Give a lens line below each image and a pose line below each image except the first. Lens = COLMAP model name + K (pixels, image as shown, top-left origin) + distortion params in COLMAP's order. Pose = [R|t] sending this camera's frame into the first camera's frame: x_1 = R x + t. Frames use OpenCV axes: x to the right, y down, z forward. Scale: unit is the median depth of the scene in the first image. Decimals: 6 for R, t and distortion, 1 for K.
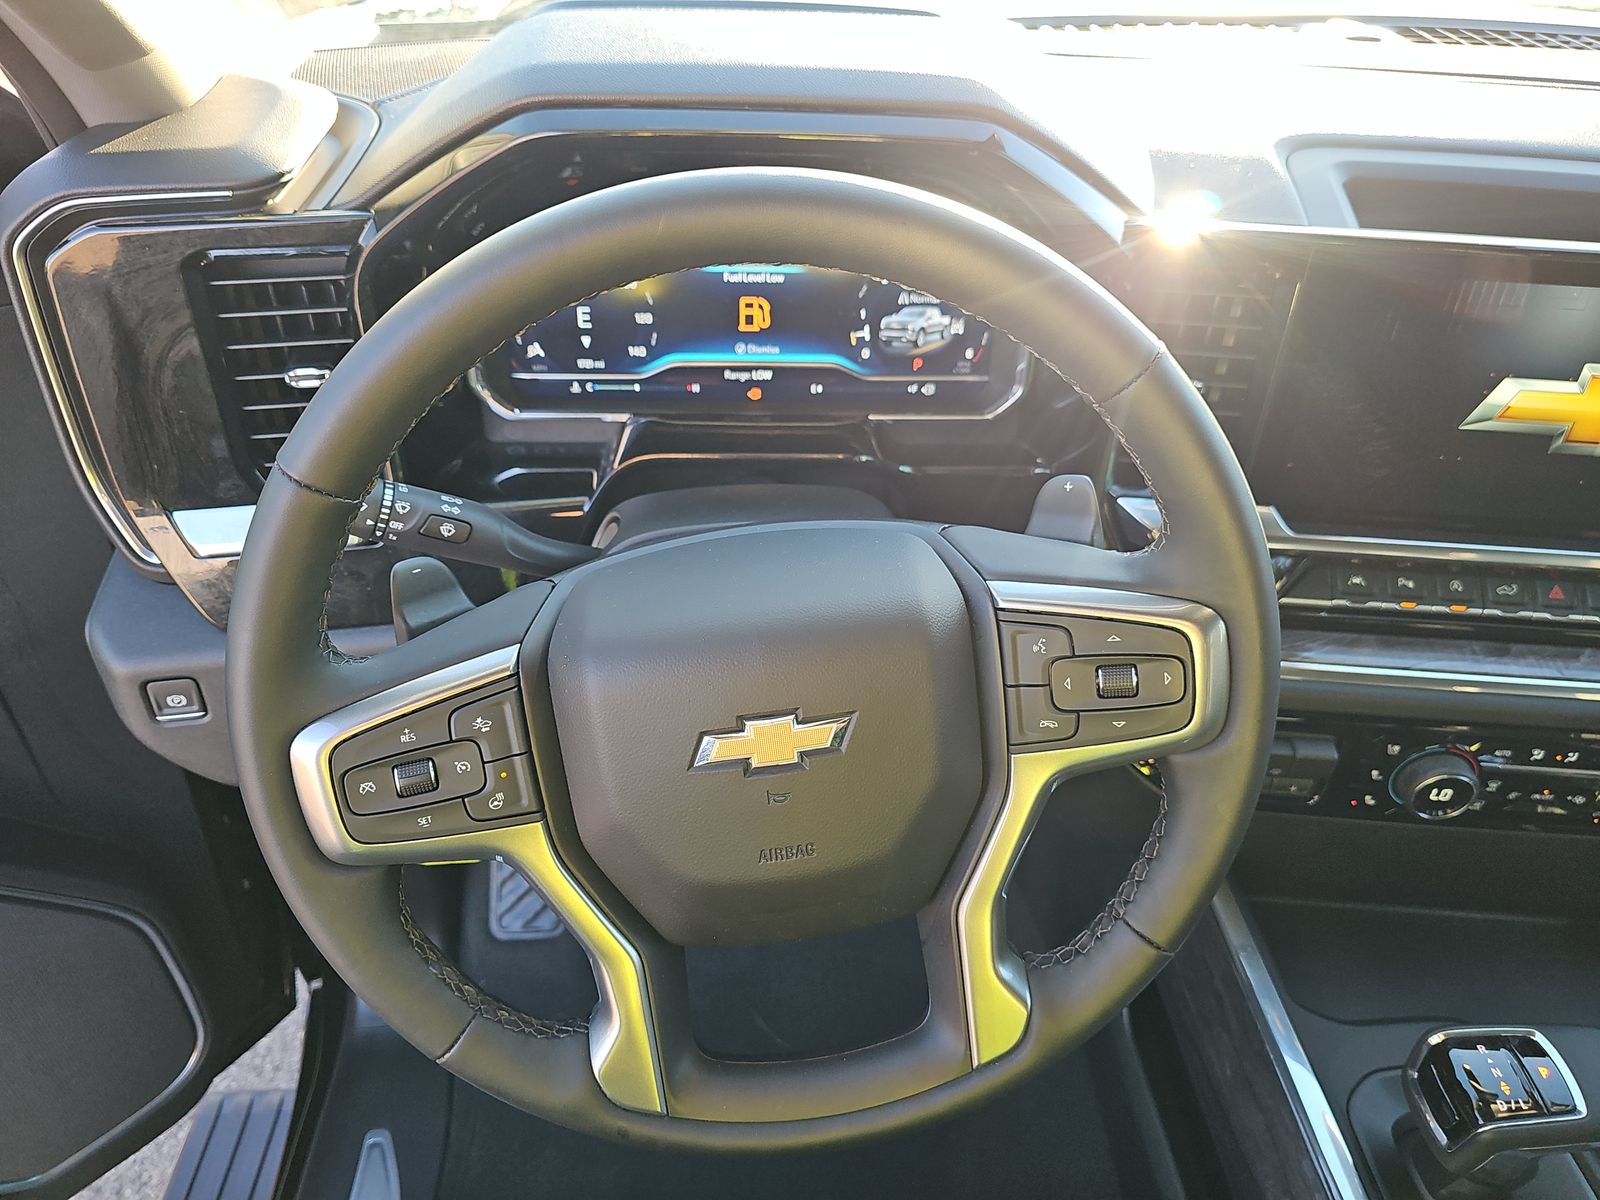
lens RADIAL K [[1060.0, 0, 819.9], [0, 1060.0, 597.5], [0, 0, 1]] dist [0.068017, -0.077713]
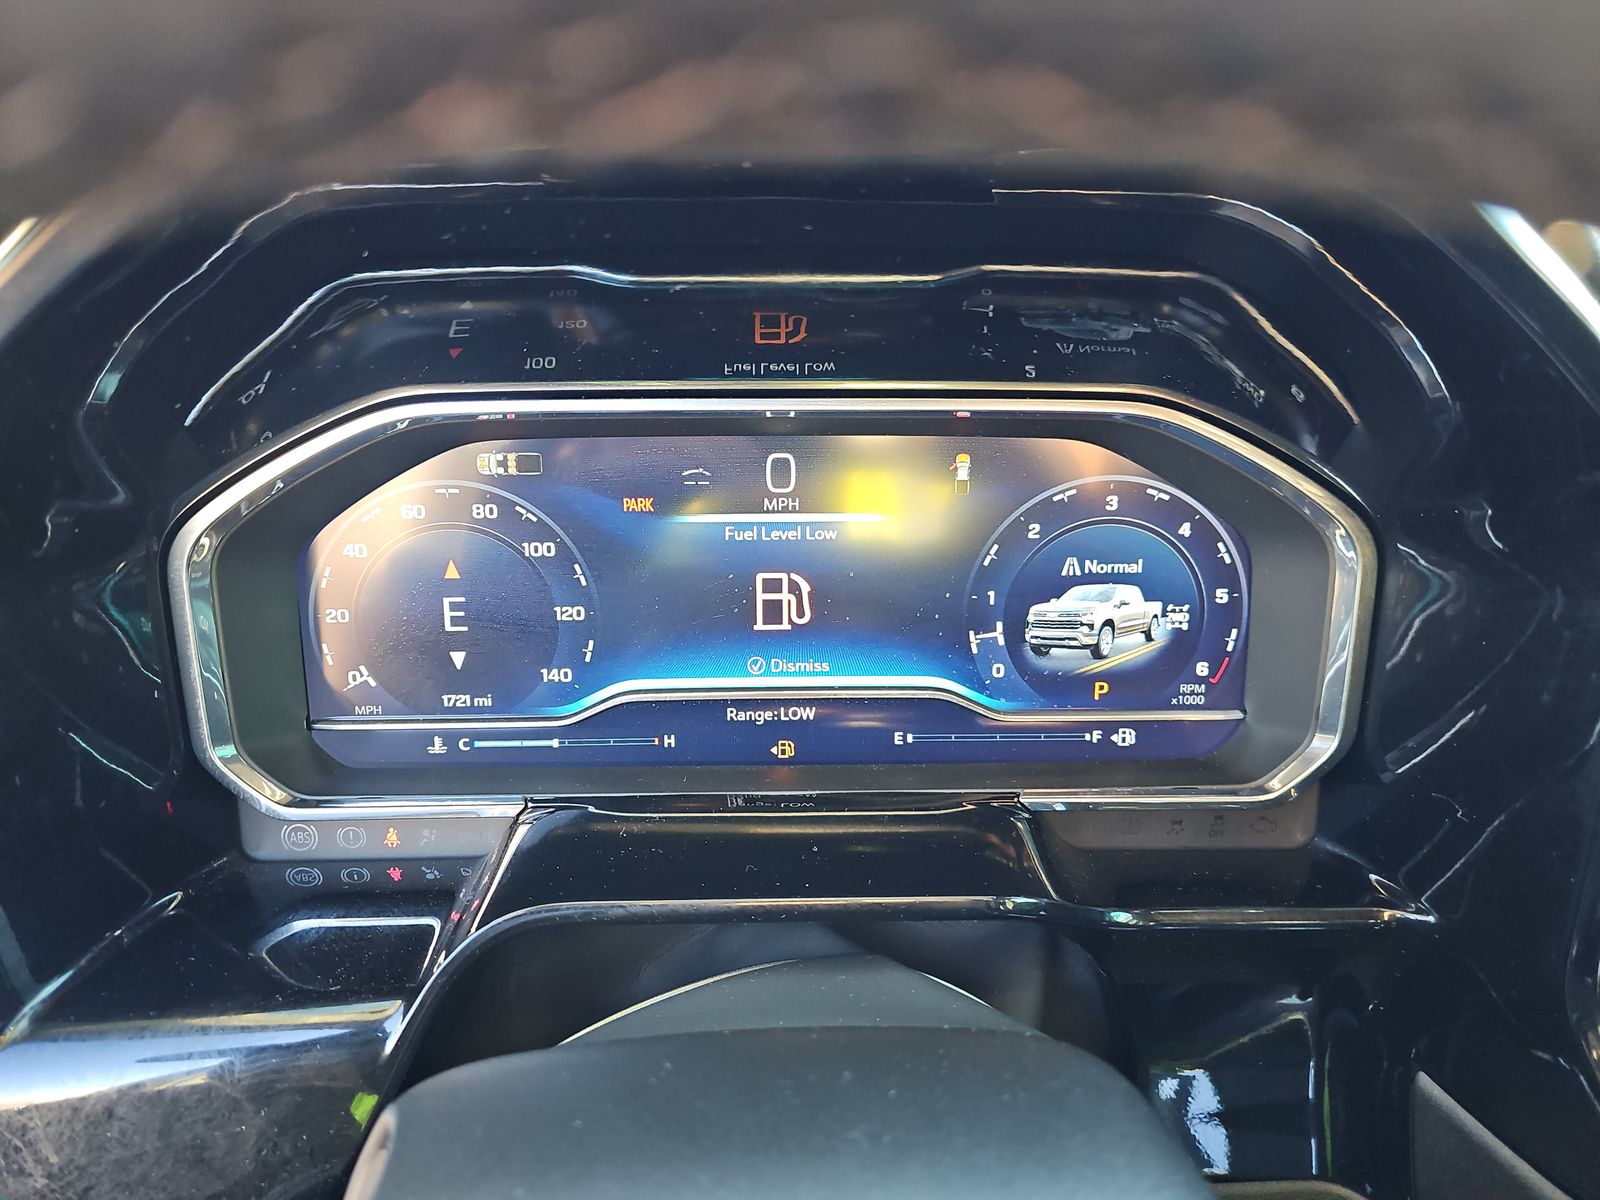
lens RADIAL K [[1041.5, 0, 800.0], [0, 1041.5, 600.0], [0, 0, 1]] dist [0.066032, -0.058517]
pose [[0.999020, -0.019496, -0.039736, -0.032782], [0.007584, 0.959882, -0.280301, -0.123888], [0.043606, 0.279725, 0.959089, 0.512081]]
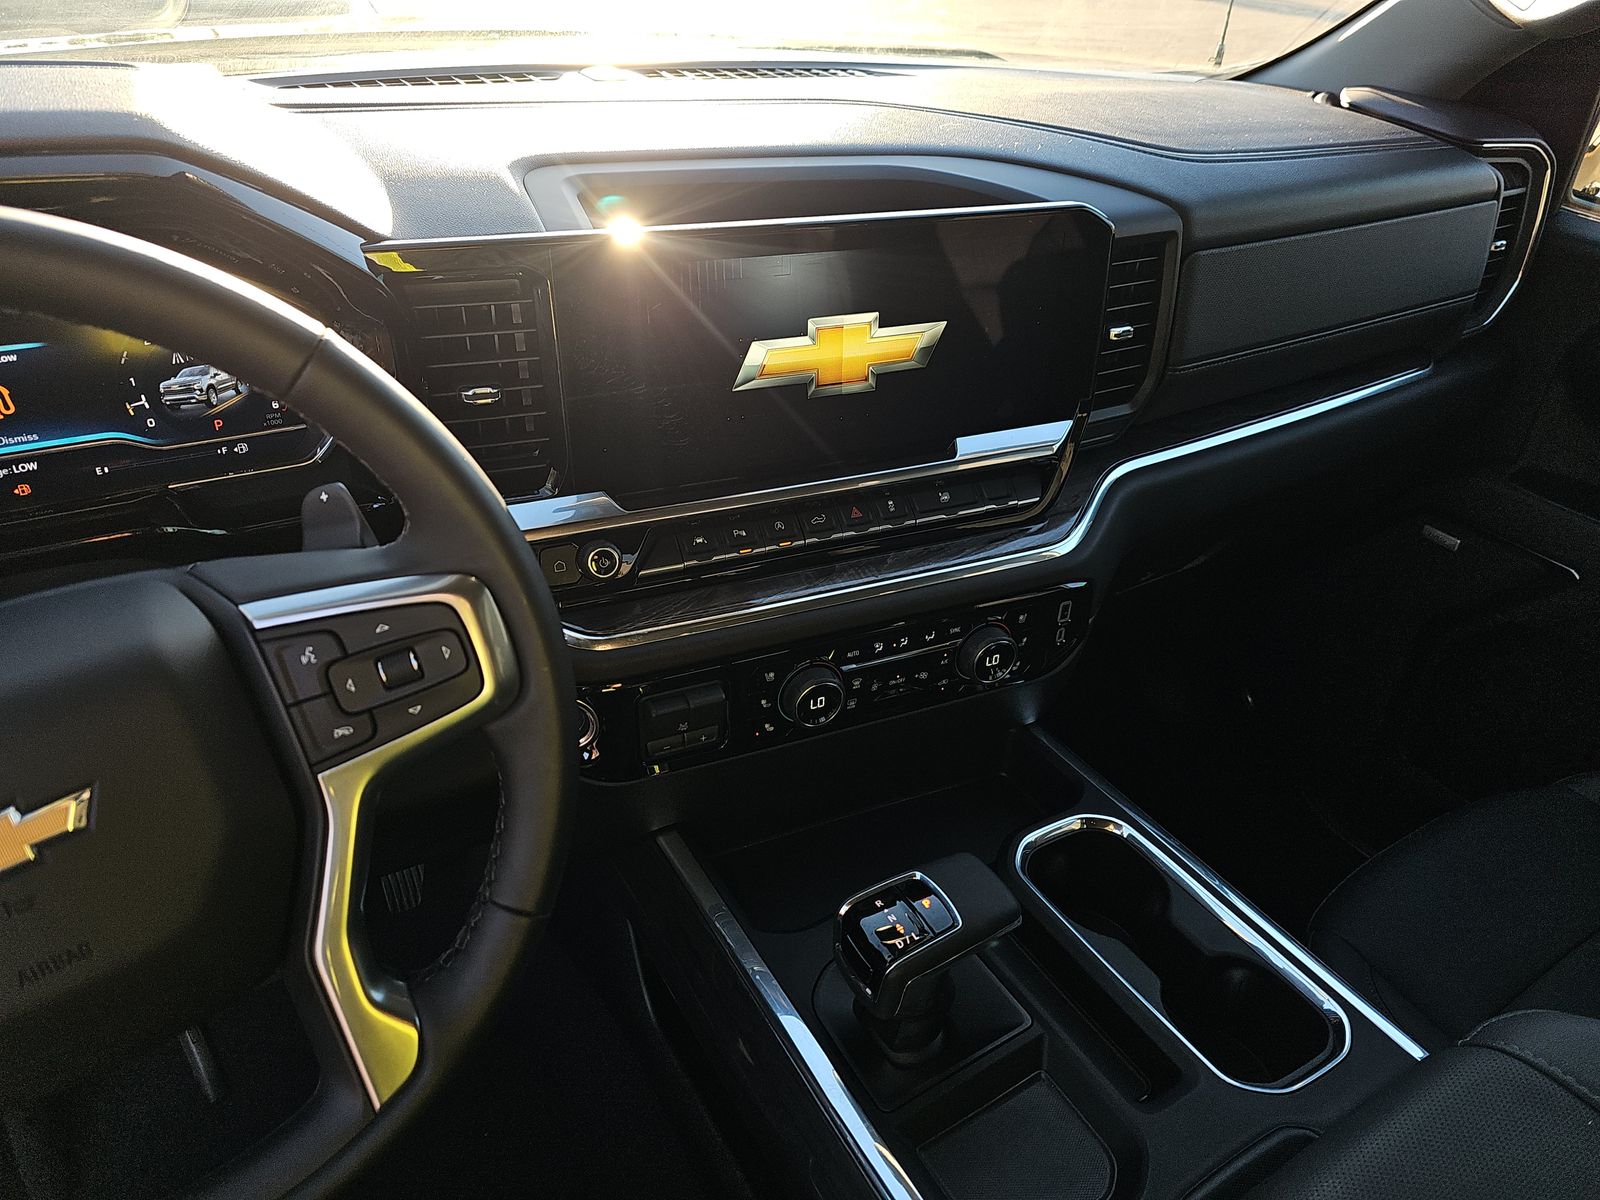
lens RADIAL K [[1041.5, 0, 800.0], [0, 1041.5, 600.0], [0, 0, 1]] dist [0.066032, -0.058517]
pose [[0.888621, -0.247366, 0.386217, 0.152715], [0.270978, 0.962560, -0.006970, 0.076917], [-0.370033, 0.110849, 0.922382, -0.032321]]
